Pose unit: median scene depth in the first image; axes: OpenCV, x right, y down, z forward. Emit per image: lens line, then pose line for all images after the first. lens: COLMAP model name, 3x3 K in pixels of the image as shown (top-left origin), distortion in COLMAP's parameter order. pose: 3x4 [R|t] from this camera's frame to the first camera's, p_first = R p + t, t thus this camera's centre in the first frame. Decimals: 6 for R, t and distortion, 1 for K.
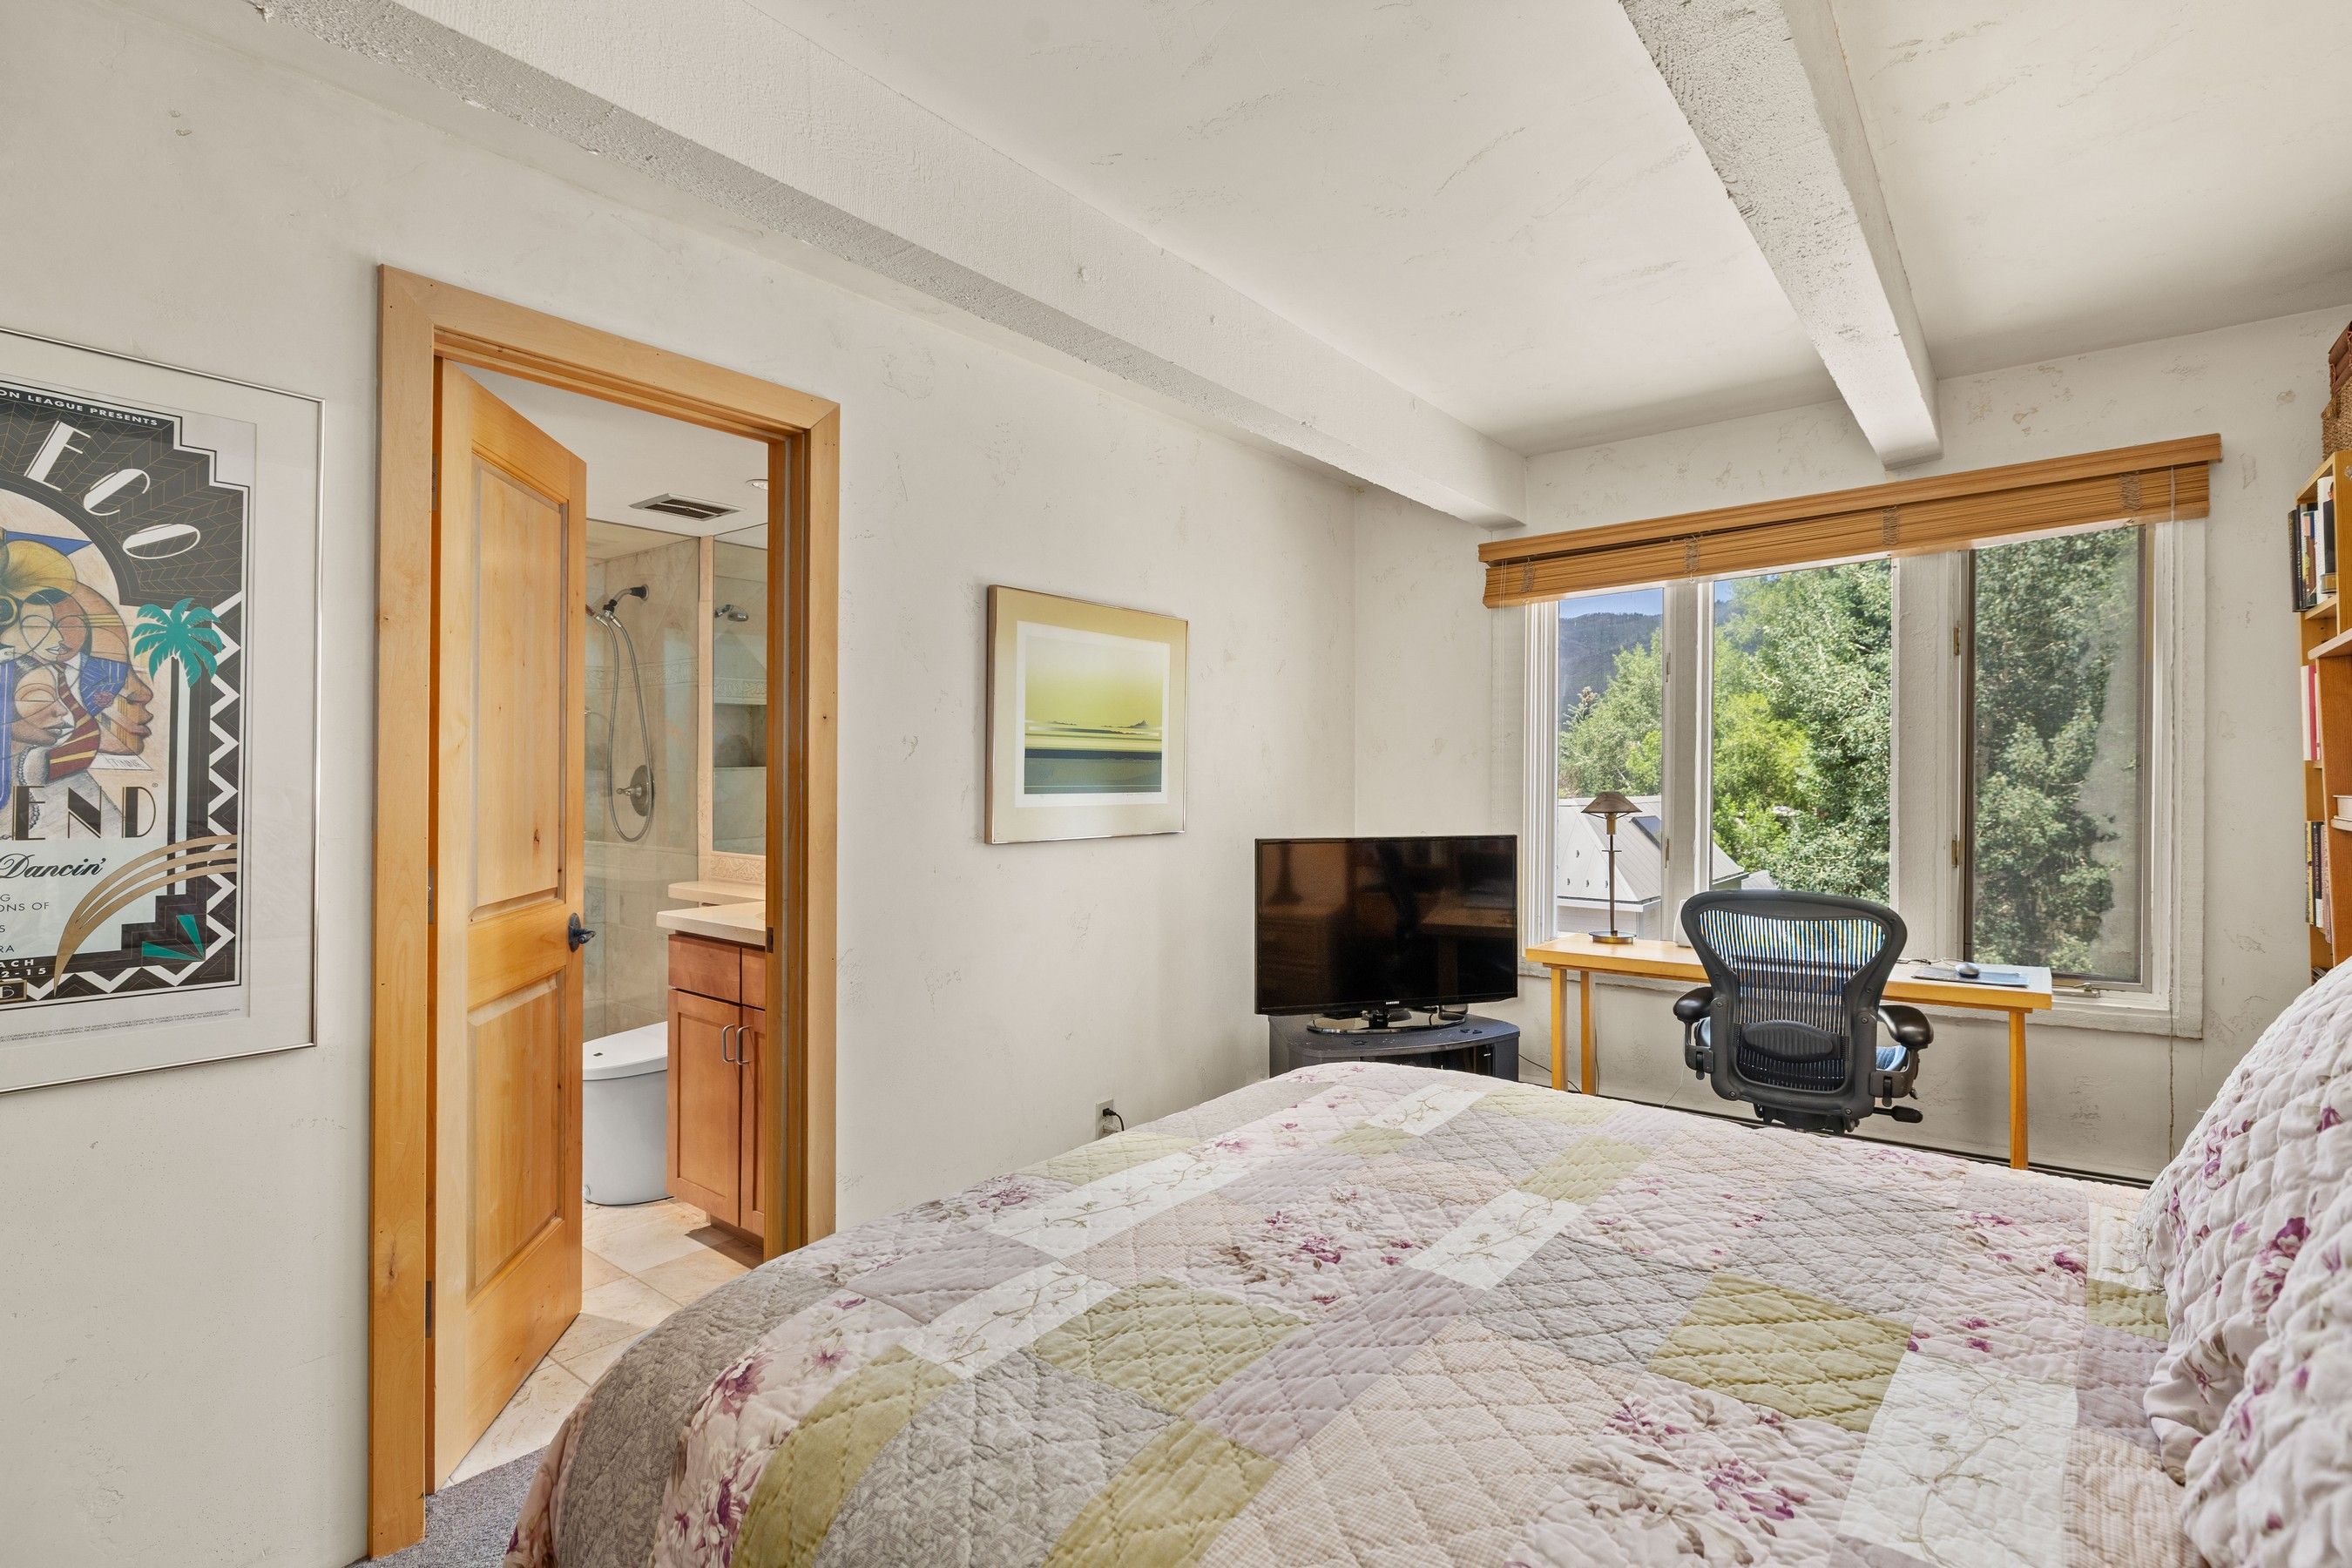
lens RADIAL K [[1135.9, 0, 1171.8], [0, 1135.9, 781.6], [0, 0, 1]] dist [-0.014414, -0.000171]
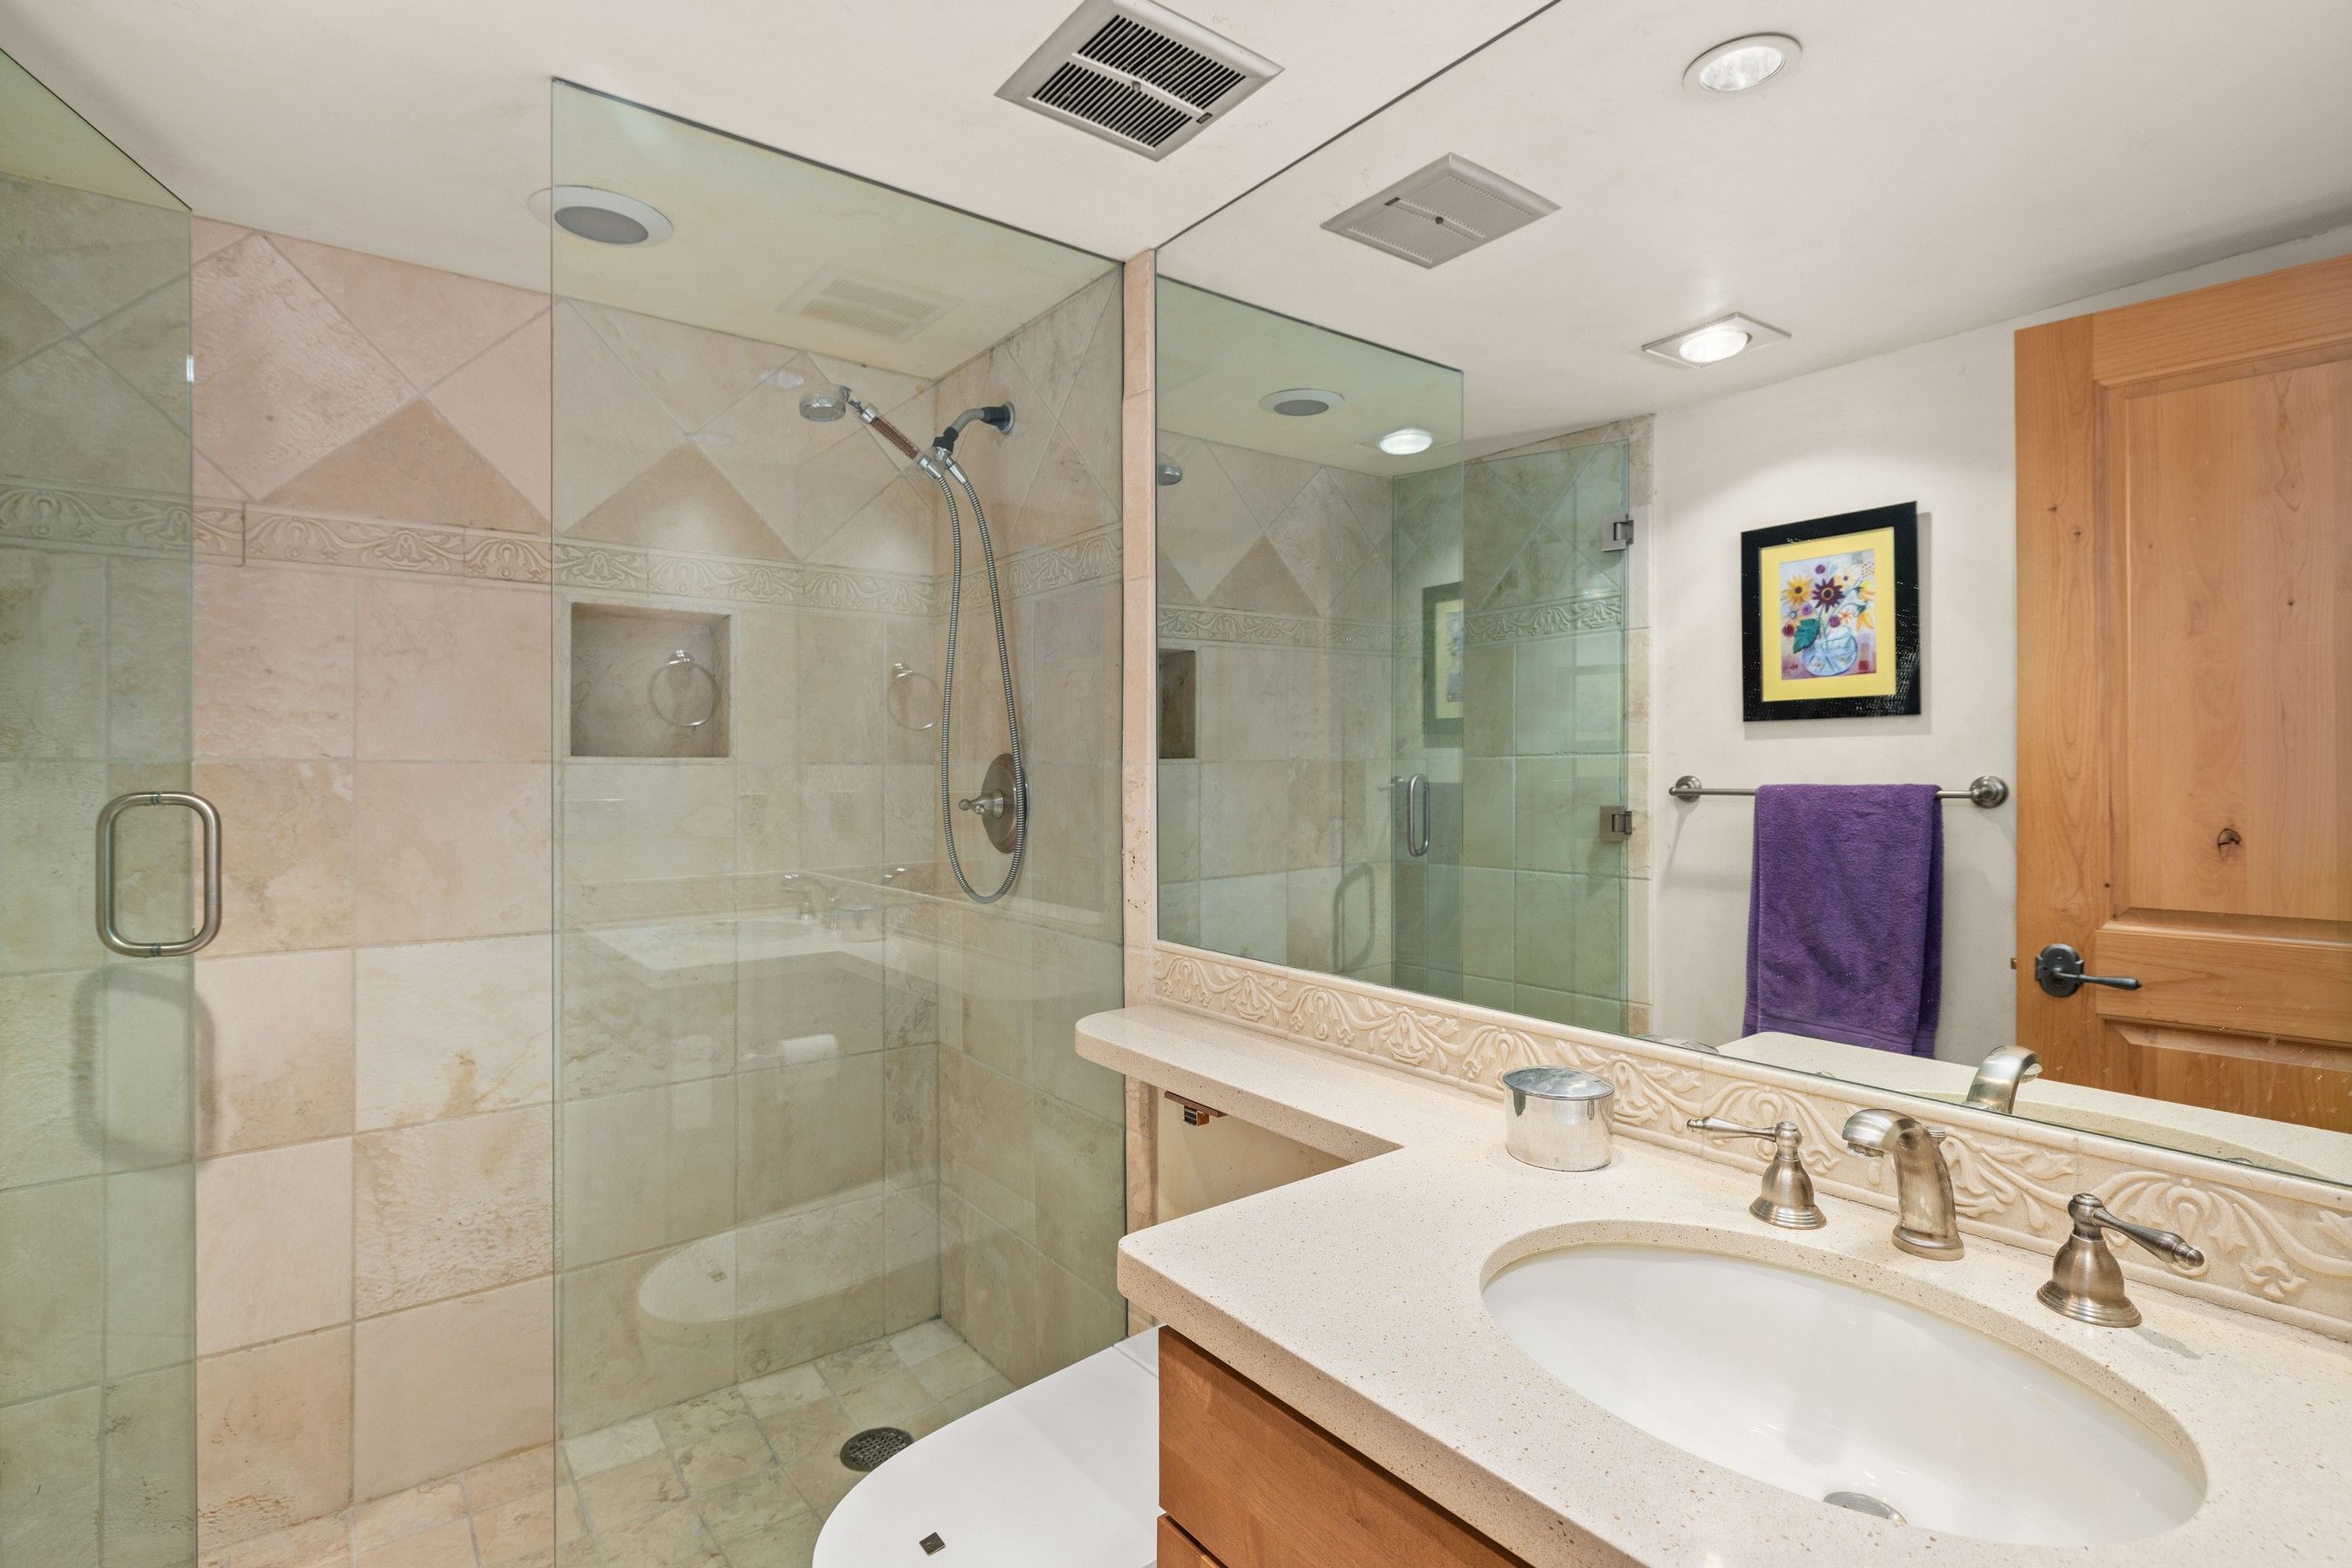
lens RADIAL K [[1135.9, 0, 1179.3], [0, 1135.9, 779.2], [0, 0, 1]] dist [-0.014414, -0.000171]
pose [[0.969064, -0.000873, -0.246808, -0.270415], [0.001613, 0.999995, 0.002794, -0.004113], [0.246804, -0.003105, 0.969060, 0.534196]]
